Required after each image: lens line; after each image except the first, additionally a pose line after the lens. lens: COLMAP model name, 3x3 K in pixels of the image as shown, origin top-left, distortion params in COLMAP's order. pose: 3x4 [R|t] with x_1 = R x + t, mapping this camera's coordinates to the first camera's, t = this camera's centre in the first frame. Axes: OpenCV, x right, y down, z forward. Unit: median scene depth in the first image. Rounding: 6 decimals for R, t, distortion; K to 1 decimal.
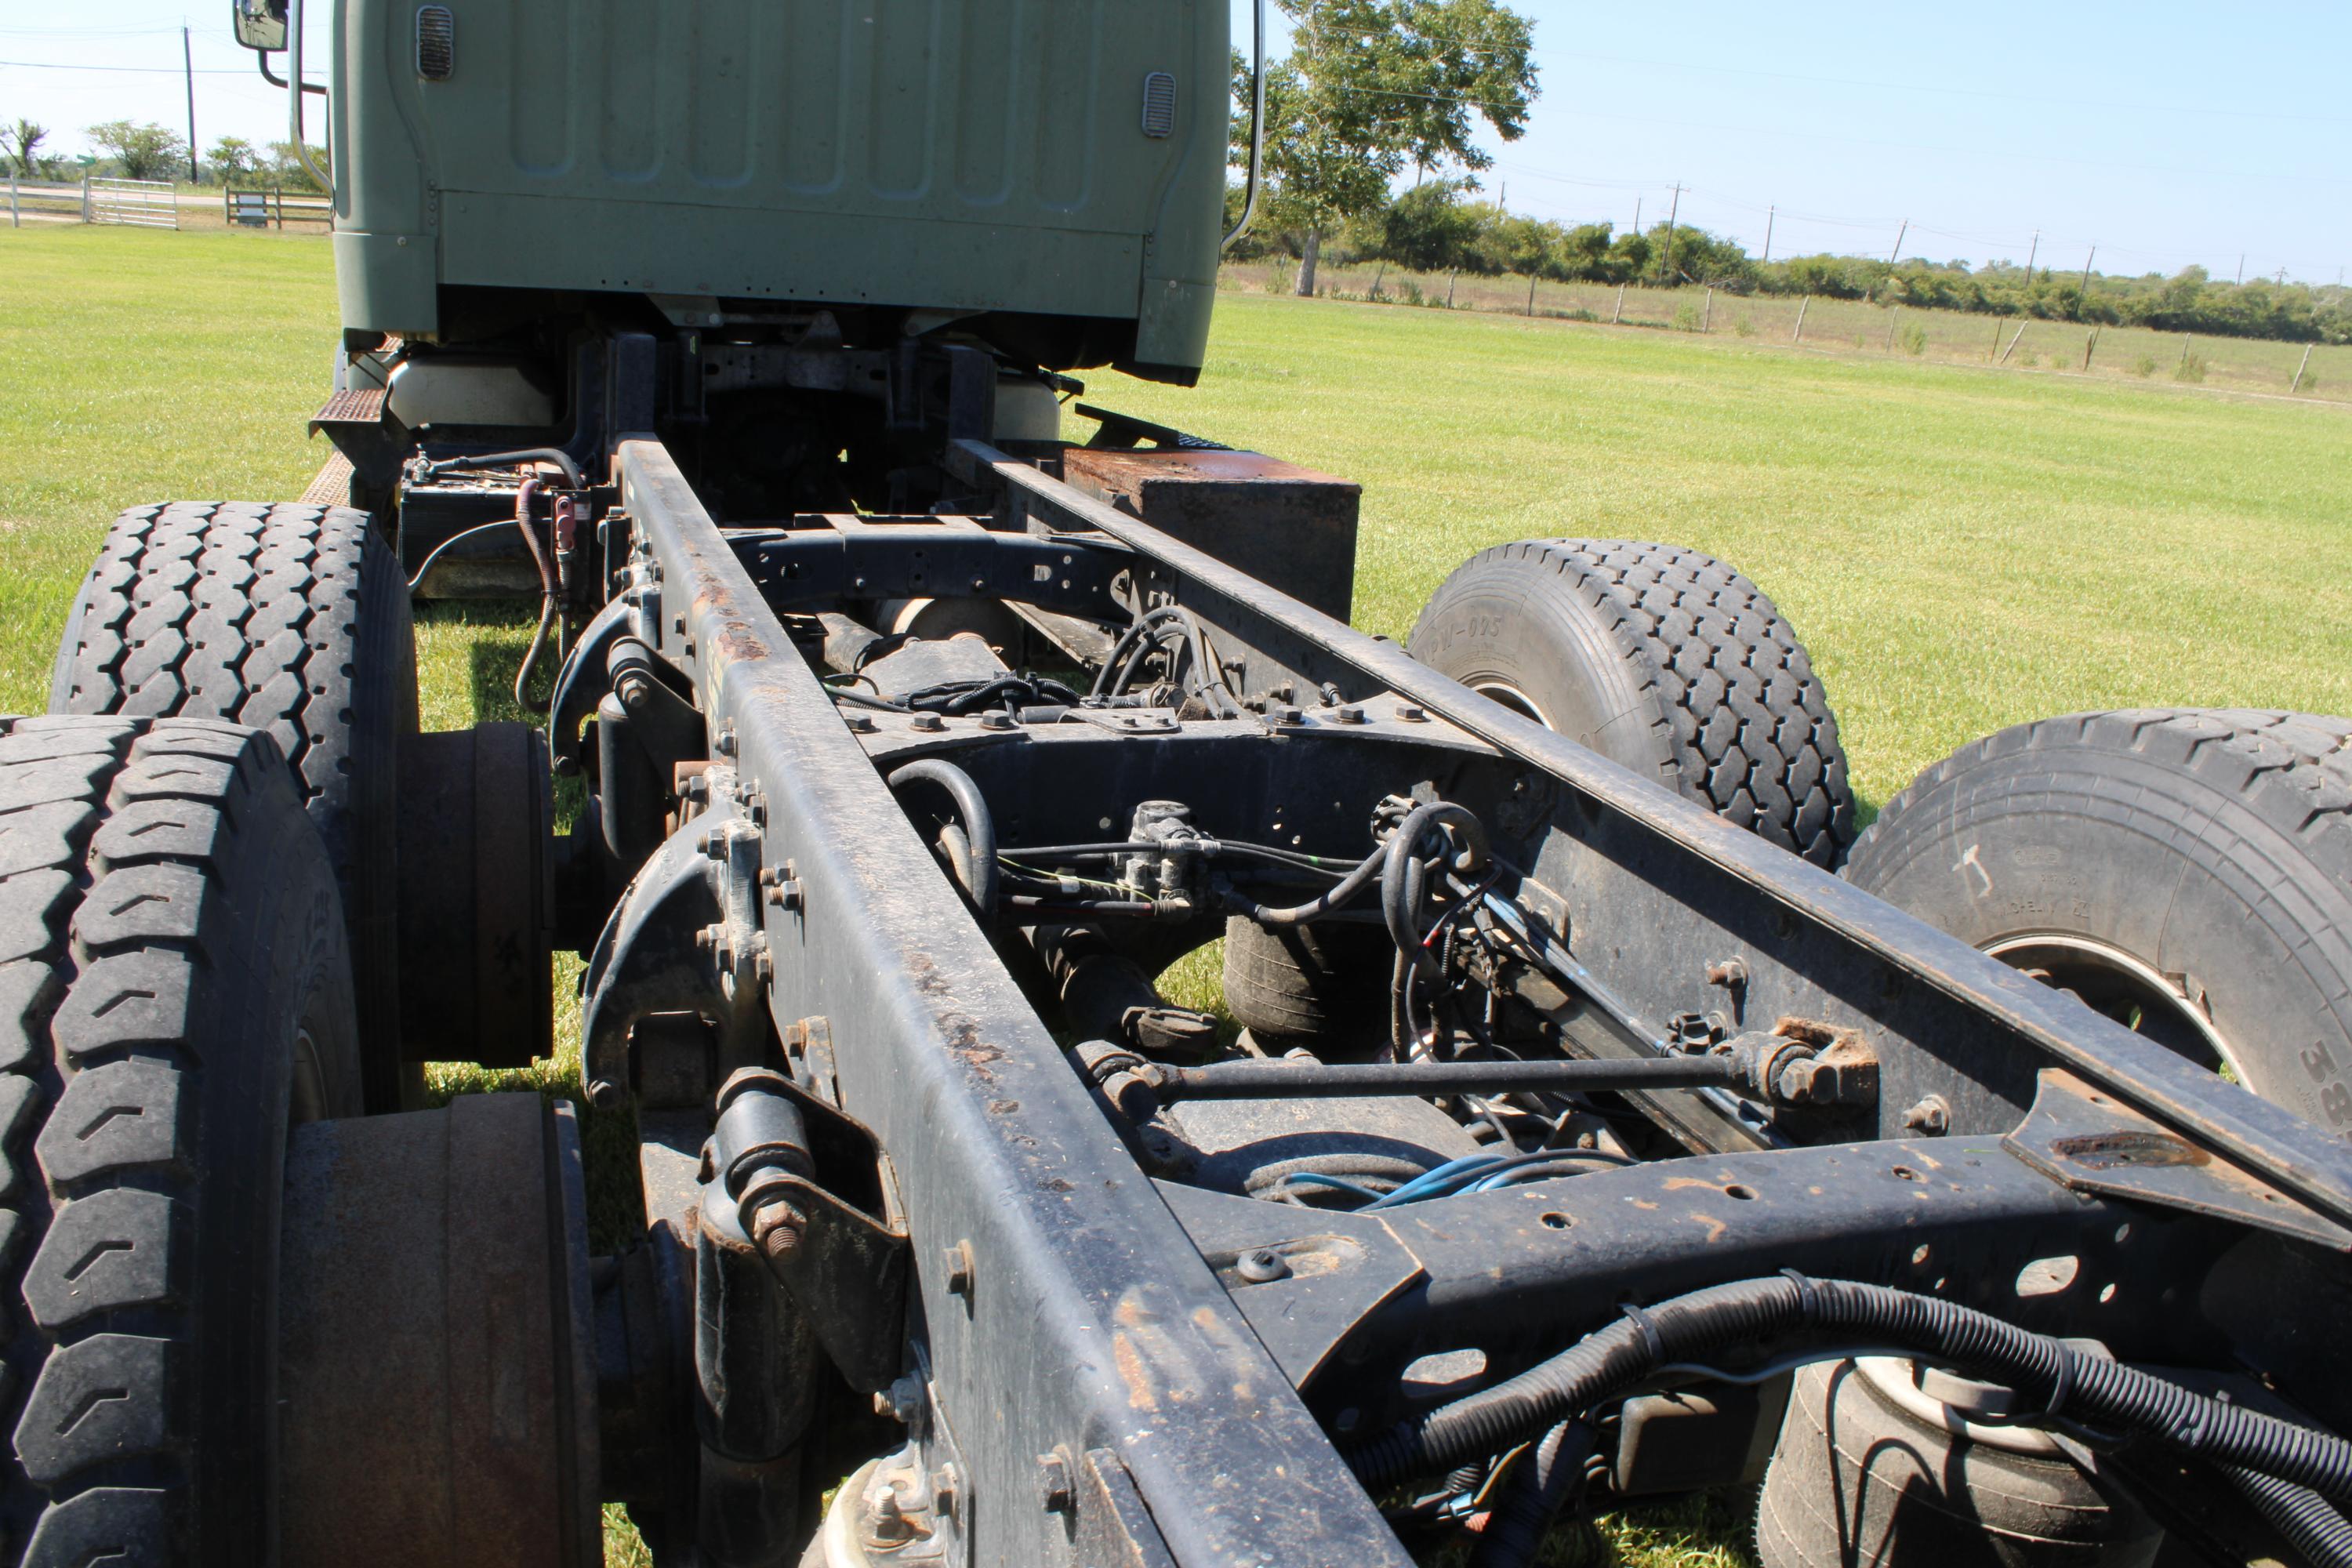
lens RADIAL K [[1958.9, 0, 1176.0], [0, 1958.9, 784.0], [0, 0, 1]] dist [-0.159055, 0.143615]
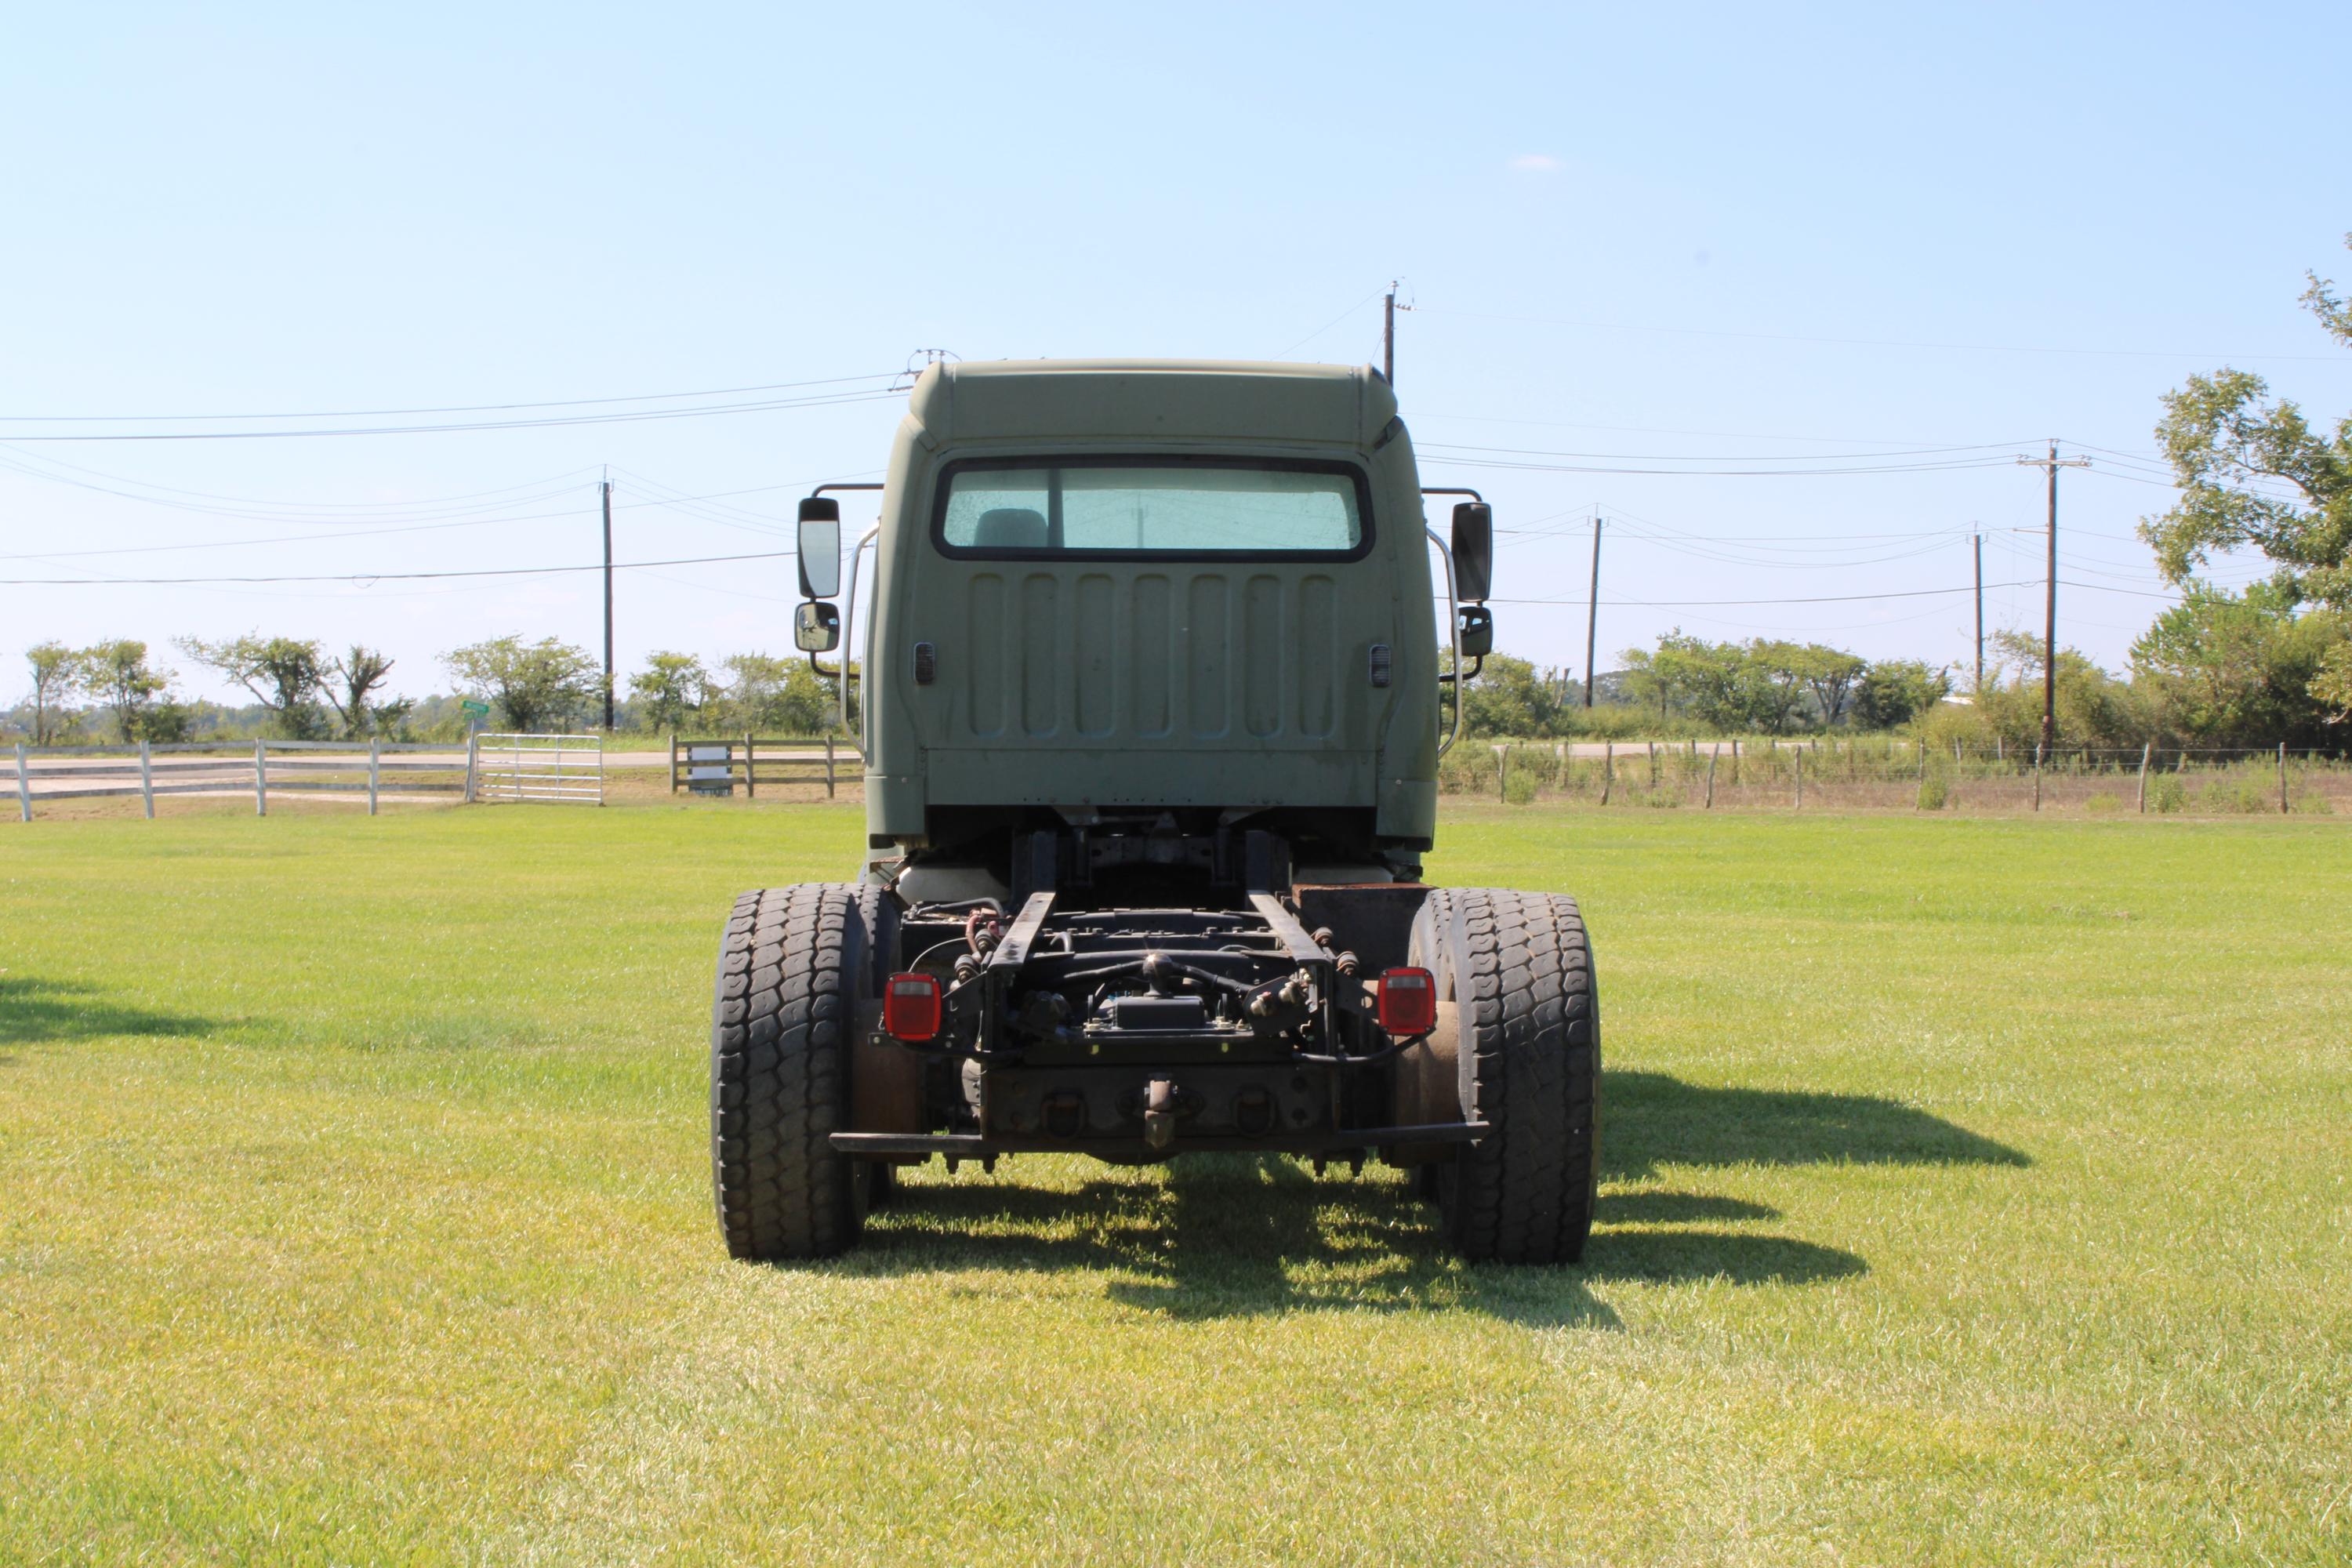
lens RADIAL K [[3997.0, 0, 1176.0], [0, 3997.0, 784.0], [0, 0, 1]] dist [0.008322, 0.133637]
pose [[0.948355, -0.065934, -0.310283, 0.042387], [-0.019606, 0.964106, -0.264793, 0.030014], [0.316605, 0.257201, 0.913022, -0.099438]]
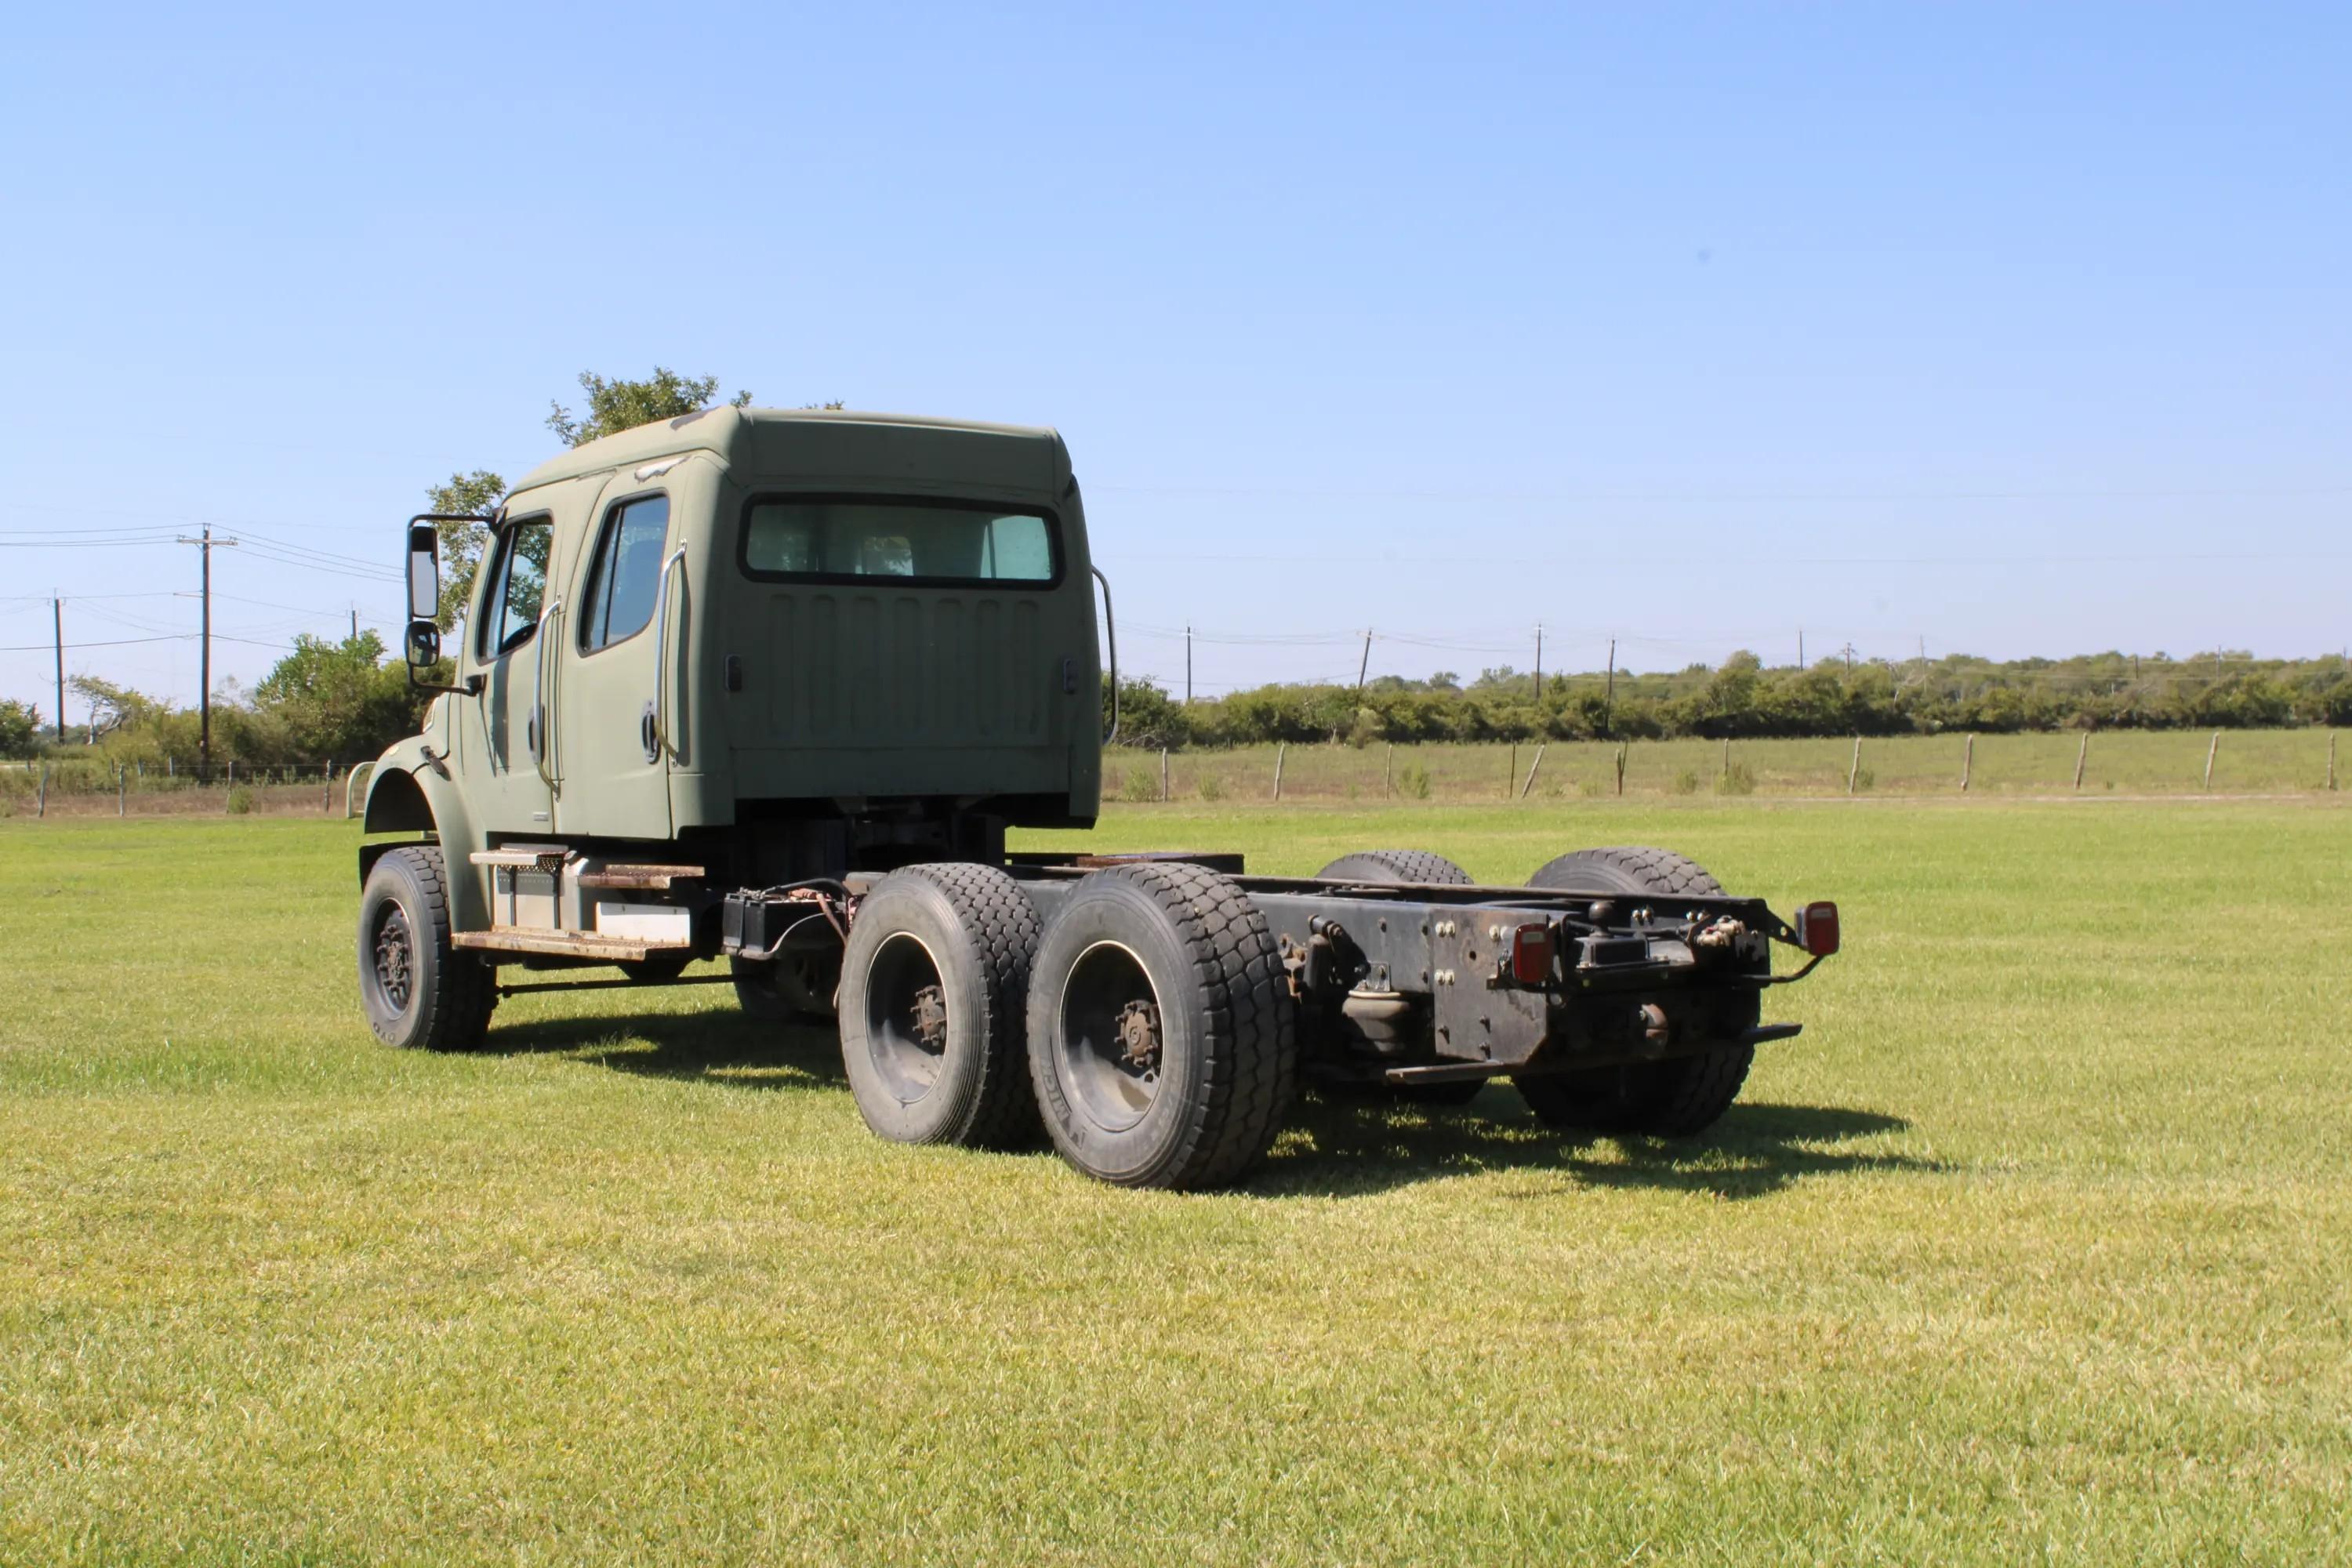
lens RADIAL K [[3016.7, 0, 1176.0], [0, 3016.7, 784.0], [0, 0, 1]] dist [-0.017360, 0.006293]
pose [[0.954826, -0.087316, 0.284049, -0.038924], [0.155098, 0.961768, -0.225716, 0.021627], [-0.253480, 0.259575, 0.931863, -0.088396]]
